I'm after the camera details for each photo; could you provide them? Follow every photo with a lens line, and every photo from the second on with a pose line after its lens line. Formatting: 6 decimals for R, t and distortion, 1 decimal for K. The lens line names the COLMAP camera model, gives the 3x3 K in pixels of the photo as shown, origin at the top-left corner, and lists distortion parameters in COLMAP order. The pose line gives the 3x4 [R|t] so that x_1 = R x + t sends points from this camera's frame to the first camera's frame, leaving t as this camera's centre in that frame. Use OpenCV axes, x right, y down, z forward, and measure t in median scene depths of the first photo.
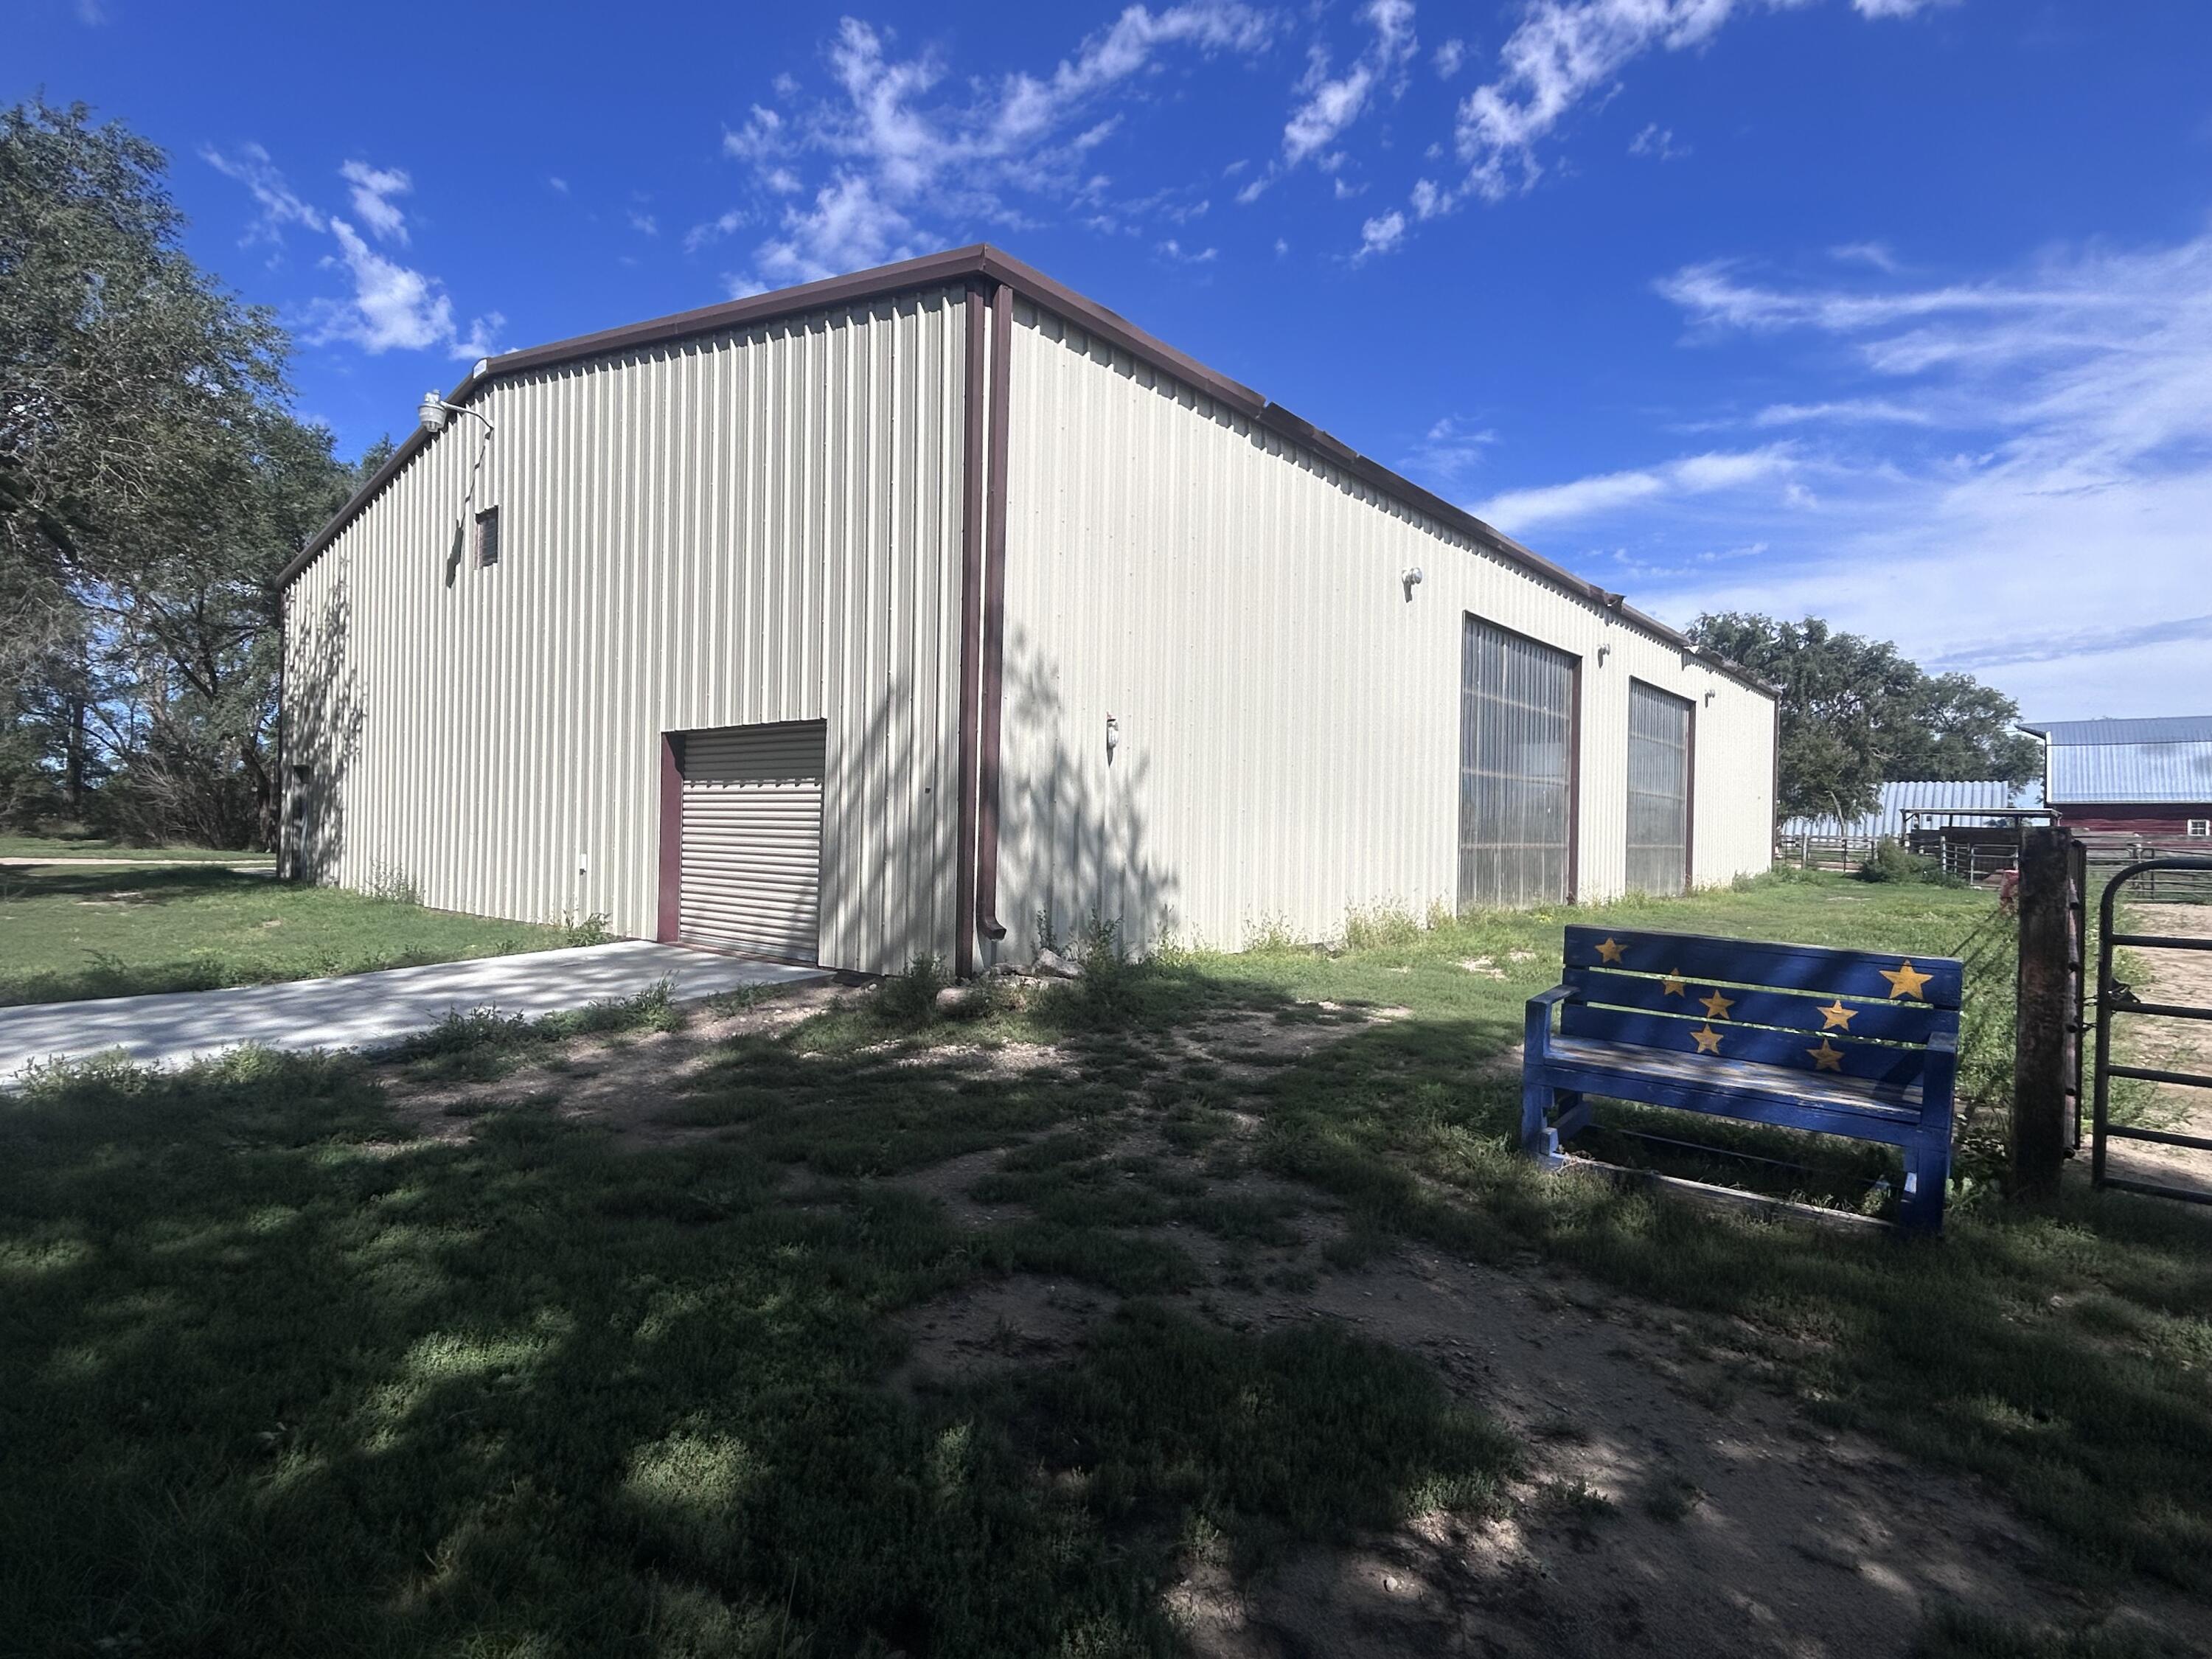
lens RADIAL K [[1133.8, 0, 1099.0], [0, 1133.8, 818.6], [0, 0, 1]] dist [-0.012934, 0.009033]
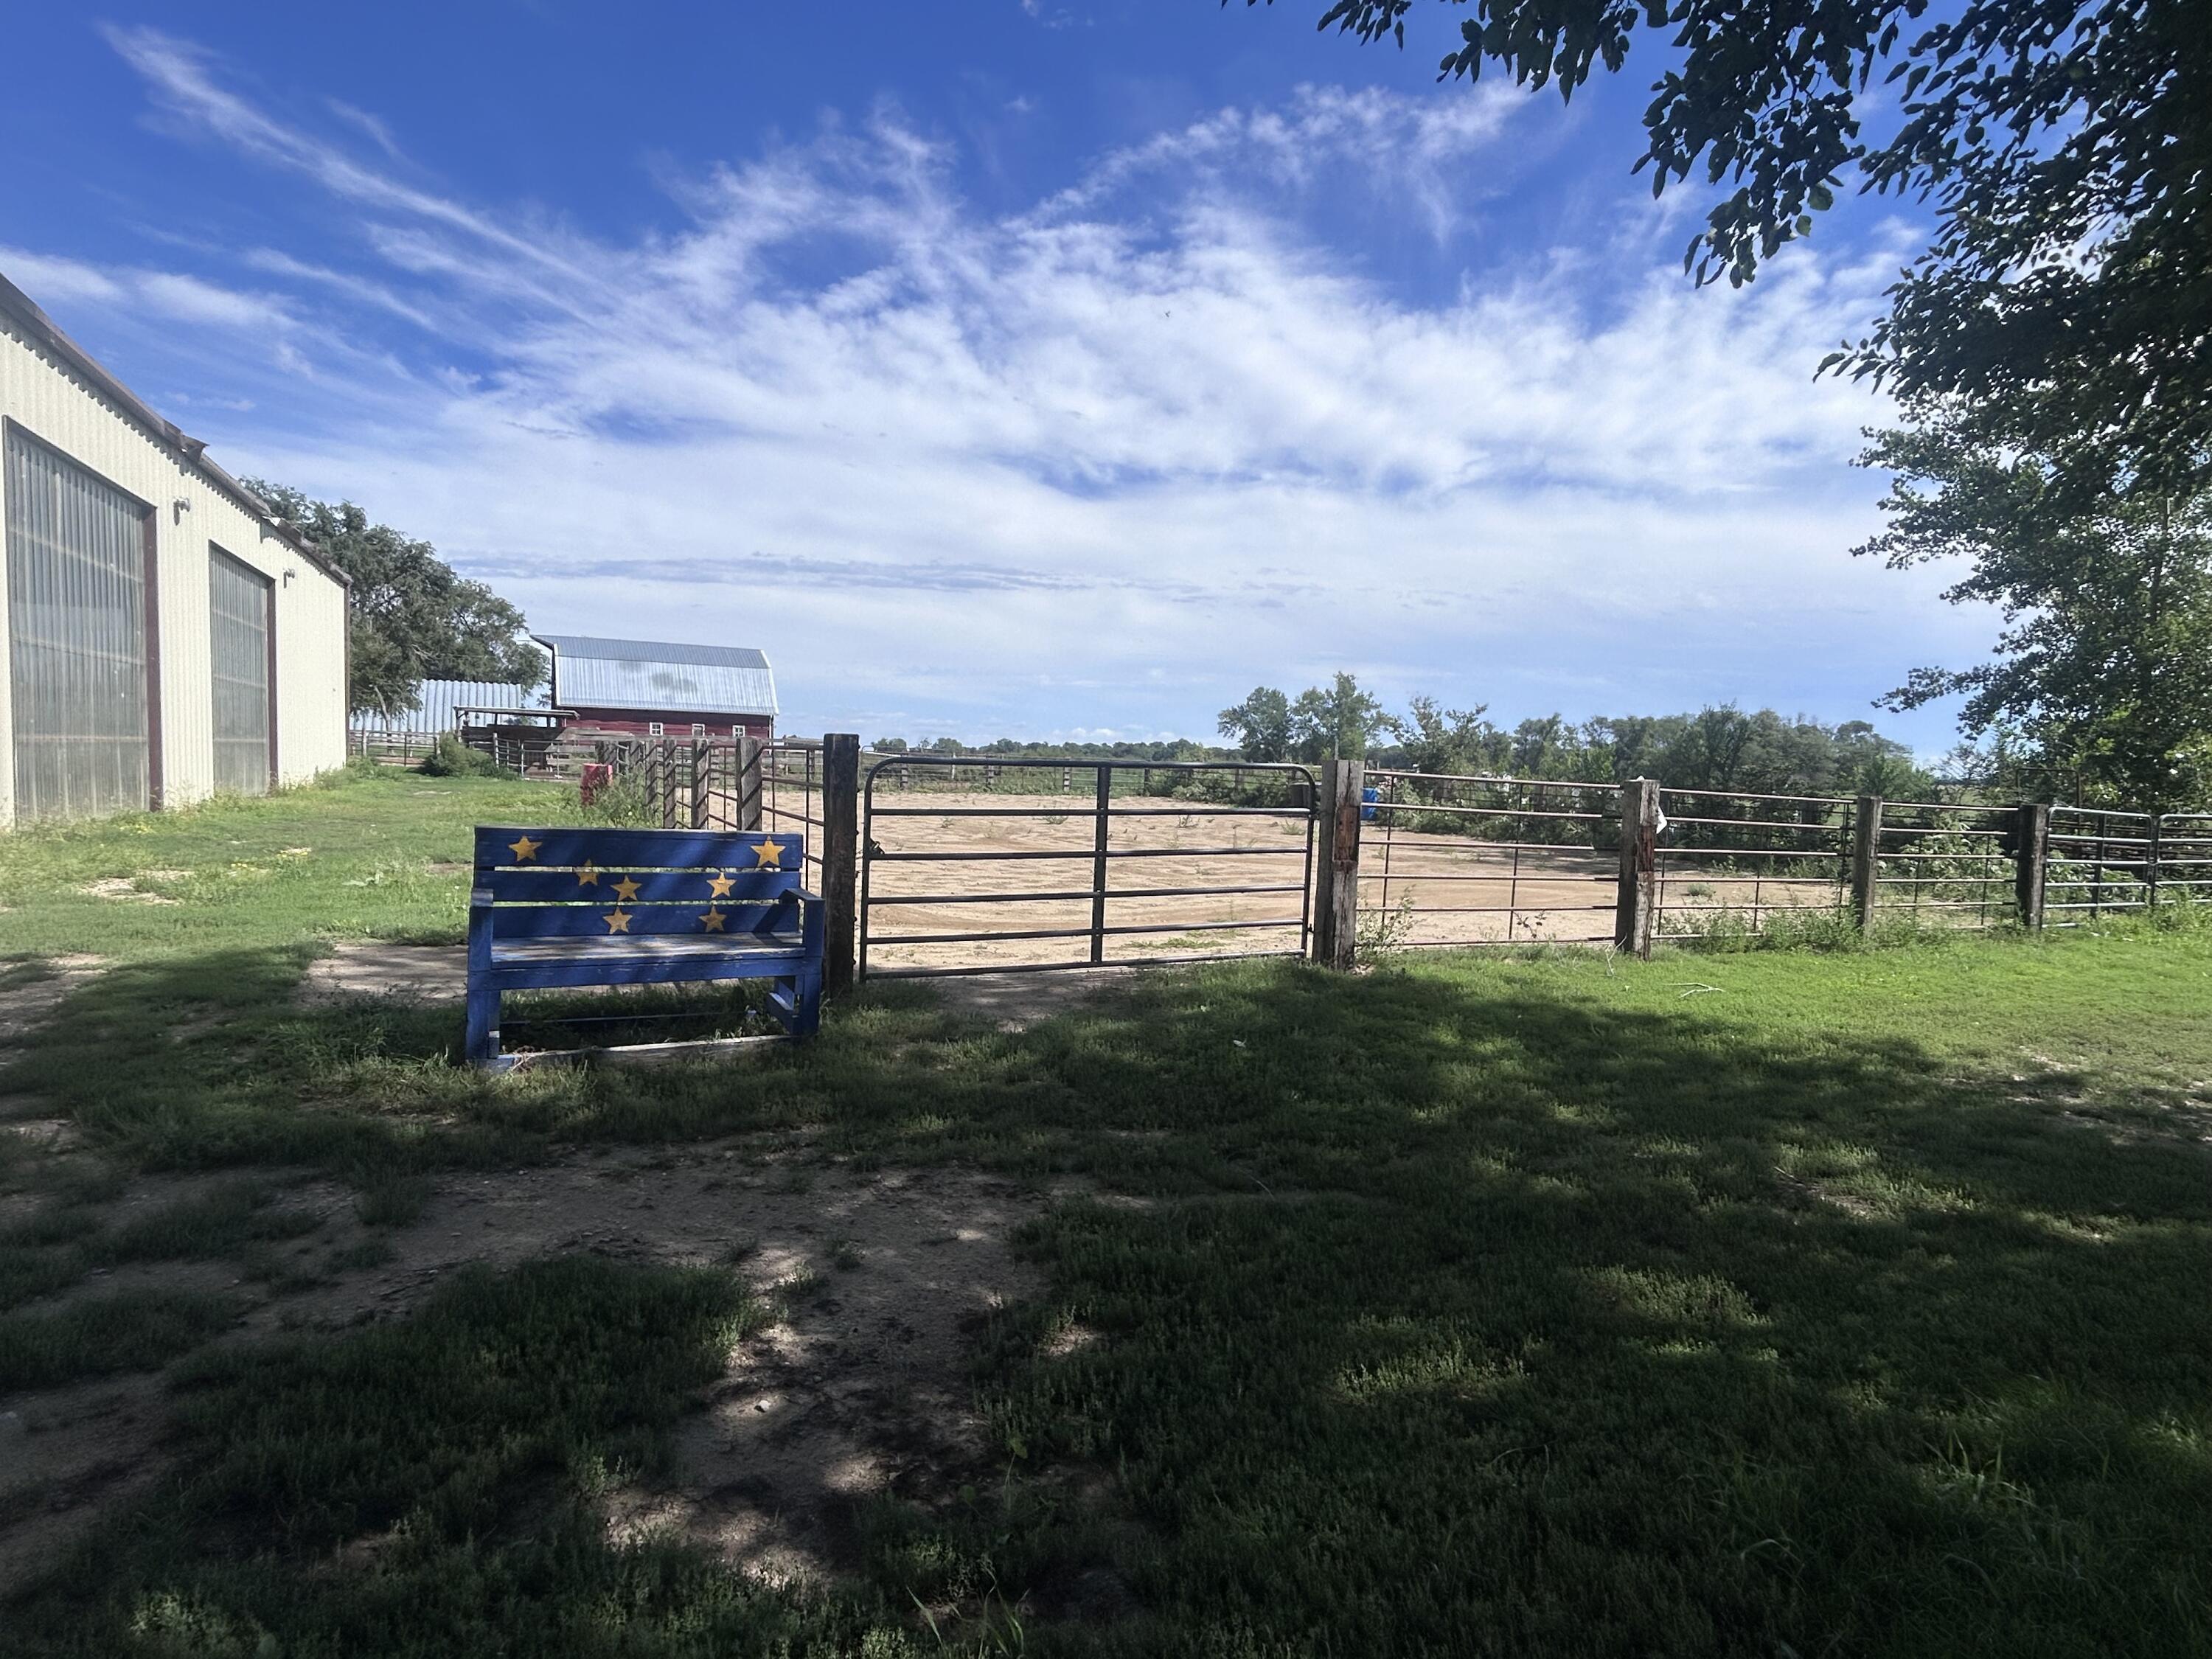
lens RADIAL K [[1133.8, 0, 1111.7], [0, 1133.8, 849.2], [0, 0, 1]] dist [-0.012934, 0.009033]
pose [[0.383111, -0.079868, 0.920243, -0.272992], [-0.031253, 0.994564, 0.099330, -0.000132], [-0.923174, -0.066815, 0.378532, 0.129285]]
